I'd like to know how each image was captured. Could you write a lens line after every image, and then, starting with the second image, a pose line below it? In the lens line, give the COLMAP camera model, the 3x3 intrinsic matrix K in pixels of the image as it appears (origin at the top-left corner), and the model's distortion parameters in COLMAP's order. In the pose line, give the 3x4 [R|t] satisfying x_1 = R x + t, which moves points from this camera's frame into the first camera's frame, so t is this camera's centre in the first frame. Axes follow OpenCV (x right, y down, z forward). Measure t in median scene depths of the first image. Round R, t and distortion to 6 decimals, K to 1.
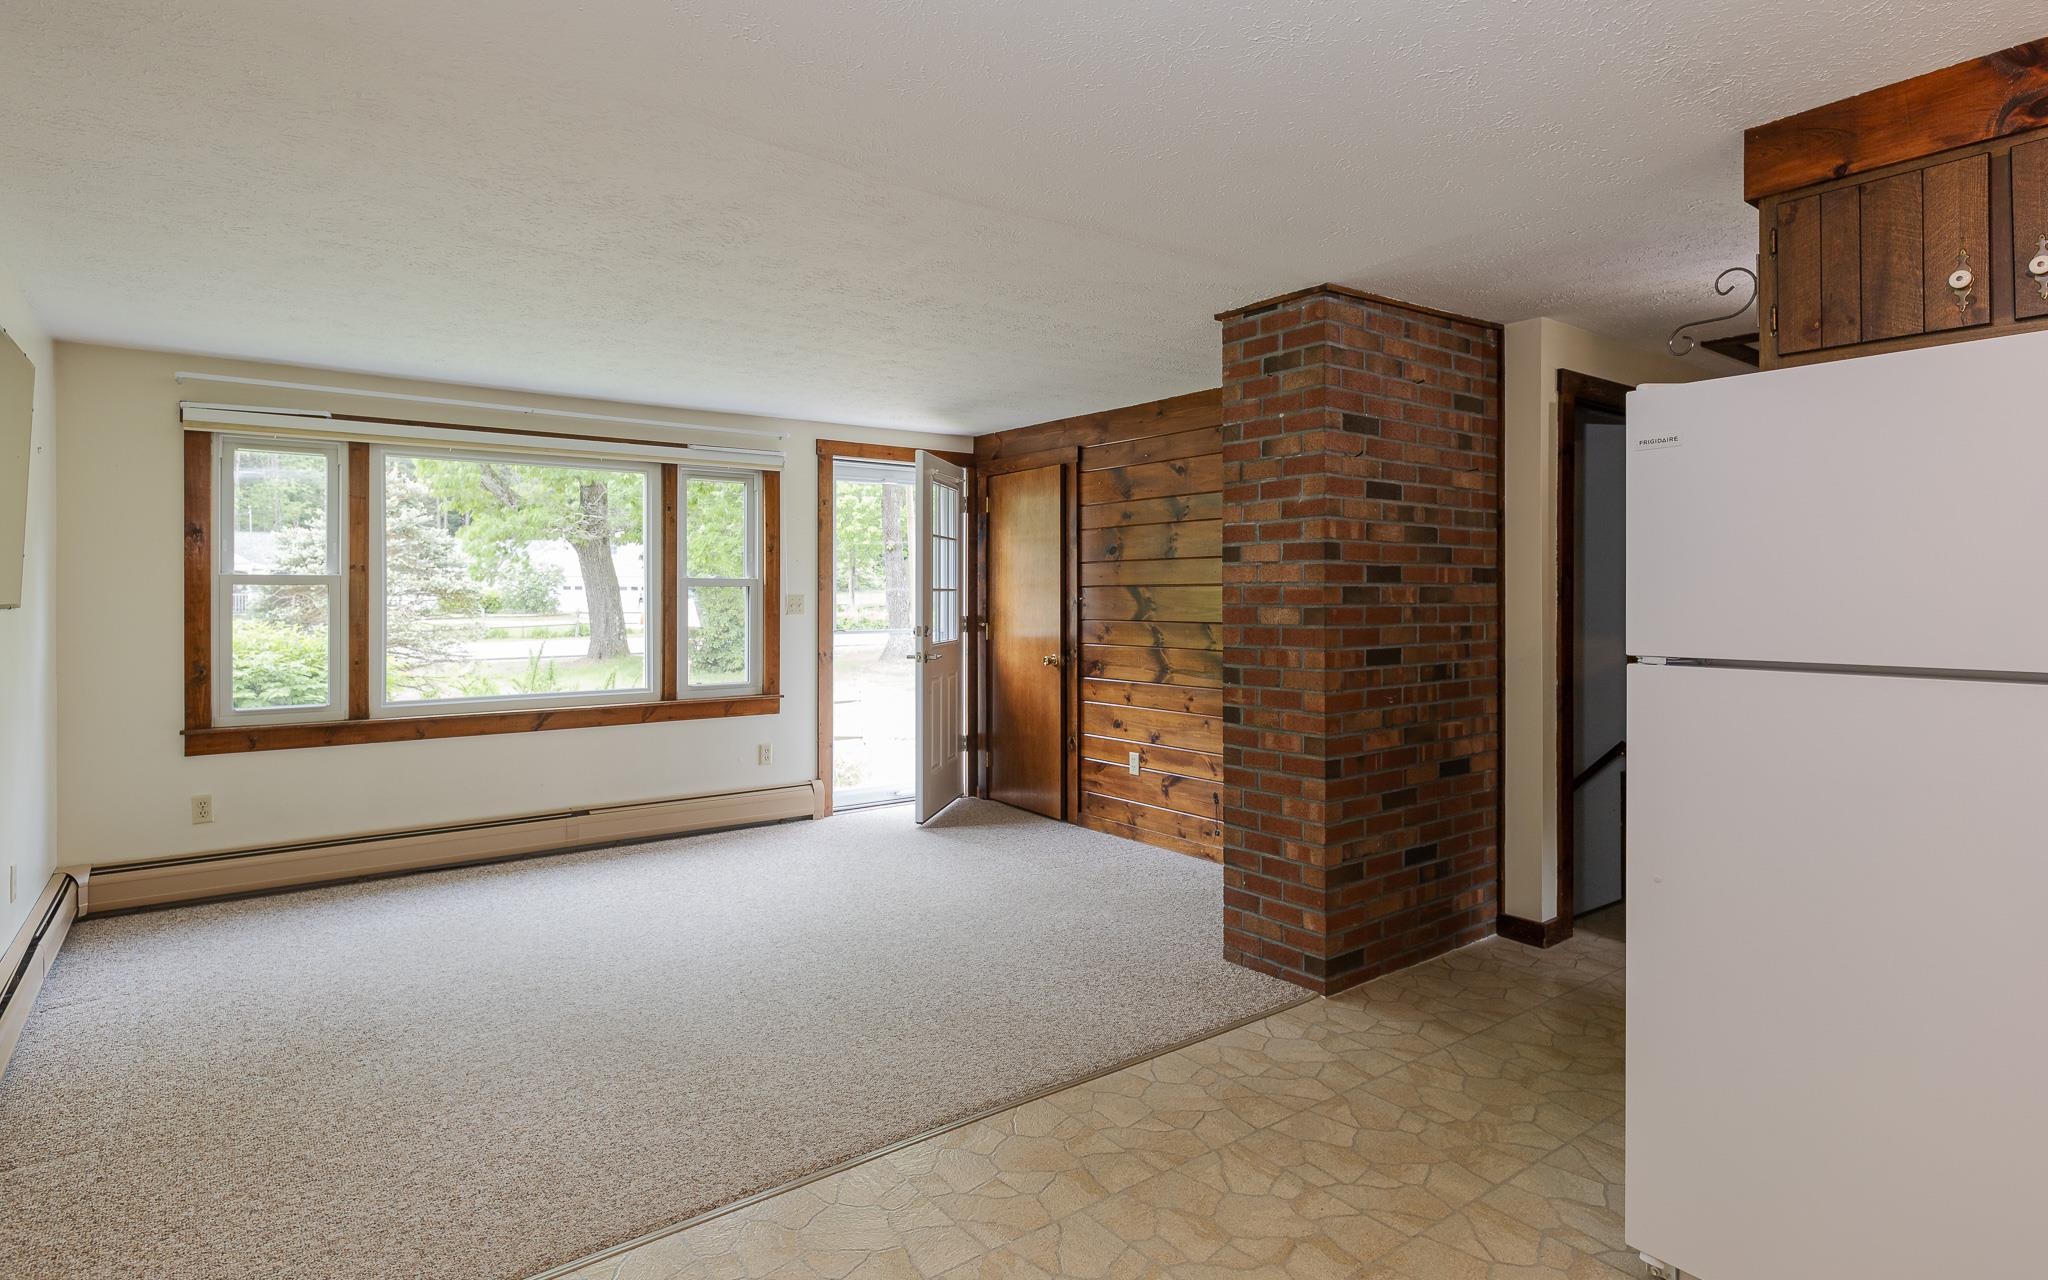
lens RADIAL K [[1060.1, 0, 1055.4], [0, 1060.1, 600.1], [0, 0, 1]] dist [-0.002102, -0.000437]
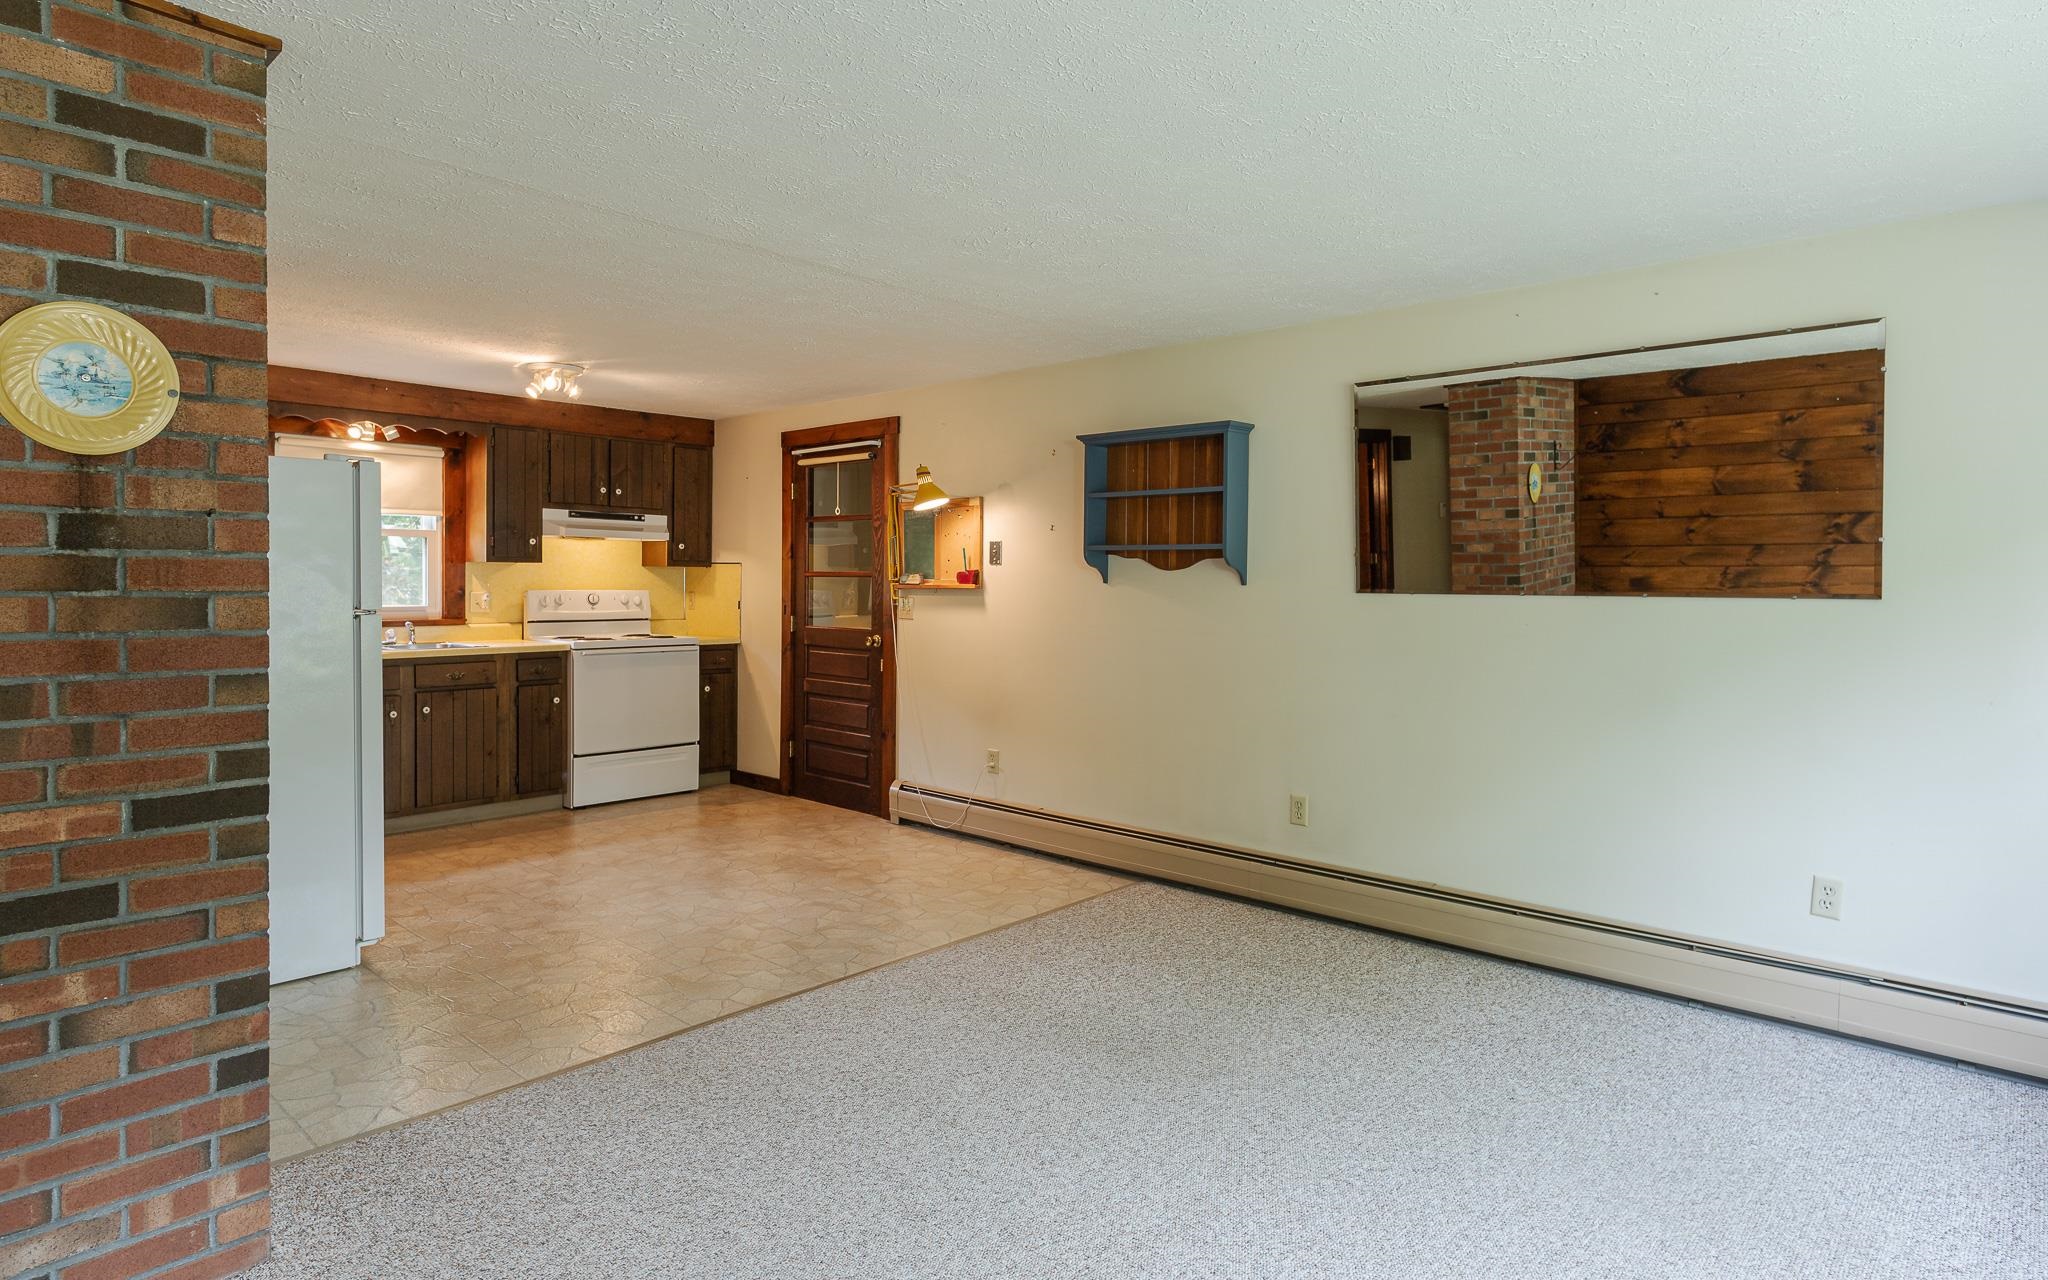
lens RADIAL K [[1118.6, 0, 1057.8], [0, 1118.6, 603.7], [0, 0, 1]] dist [0.000603, 0.000173]
pose [[-0.981907, -0.002565, -0.189349, -0.130389], [-0.007371, 0.999668, 0.024680, -0.007419], [0.189223, 0.025629, -0.981600, 1.713742]]
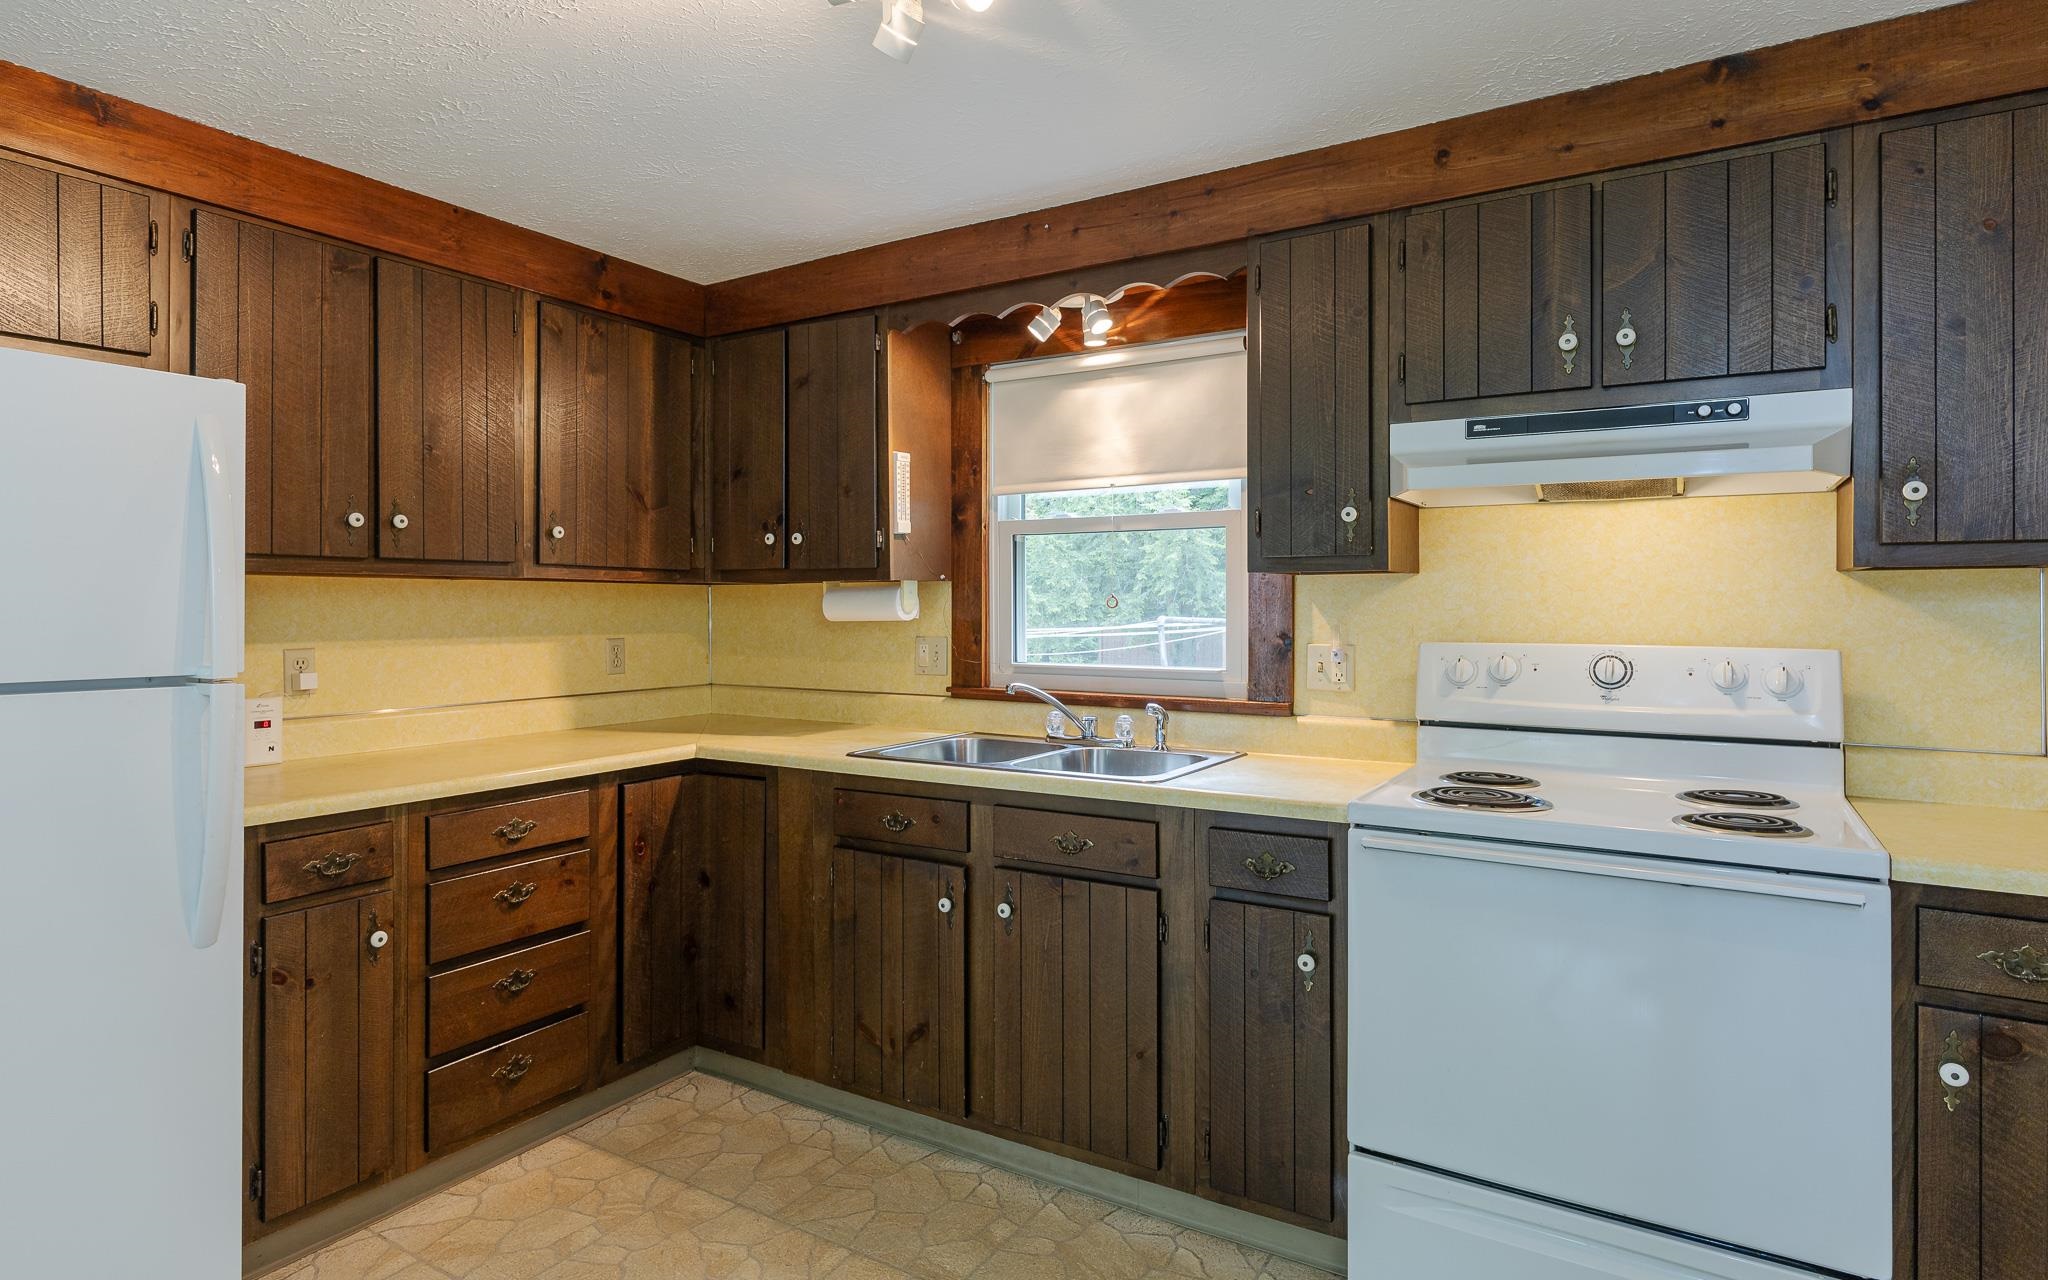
lens RADIAL K [[1085.5, 0, 969.5], [0, 1085.5, 600.0], [0, 0, 1]] dist [0.000298, -0.000468]
pose [[-0.324435, 0.005355, 0.945893, -0.190898], [0.002942, 0.999985, -0.004653, -0.002564], [-0.945904, 0.001273, -0.324446, 0.259570]]
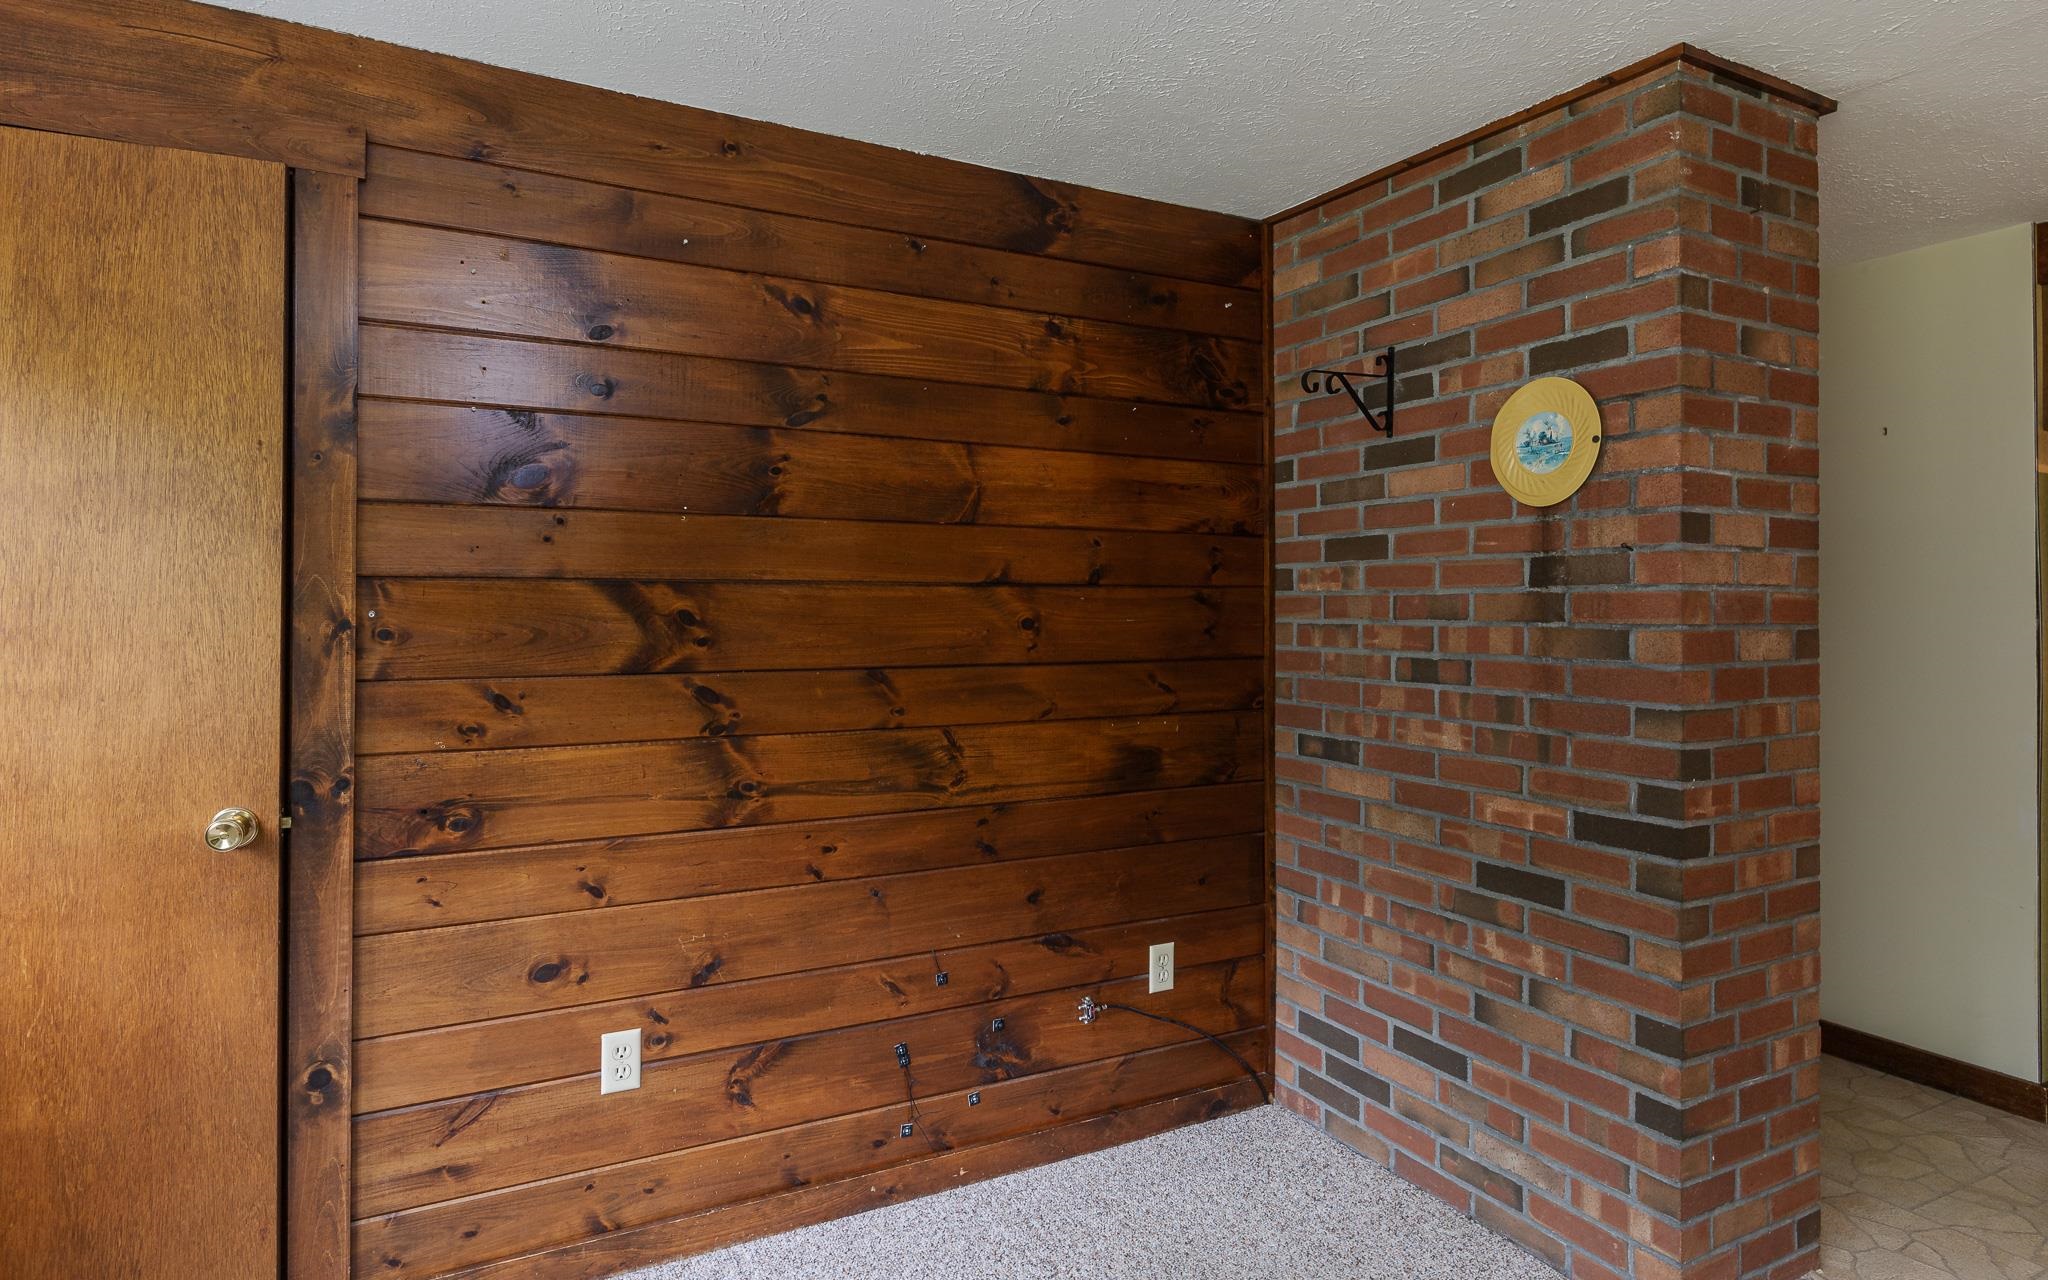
lens RADIAL K [[1085.5, 0, 969.5], [0, 1085.5, 600.0], [0, 0, 1]] dist [0.000298, -0.000468]
pose [[0.205022, 0.007207, 0.978731, -0.437751], [0.001451, 0.999970, -0.007667, -0.005148], [-0.978756, 0.002992, 0.205005, 1.292508]]
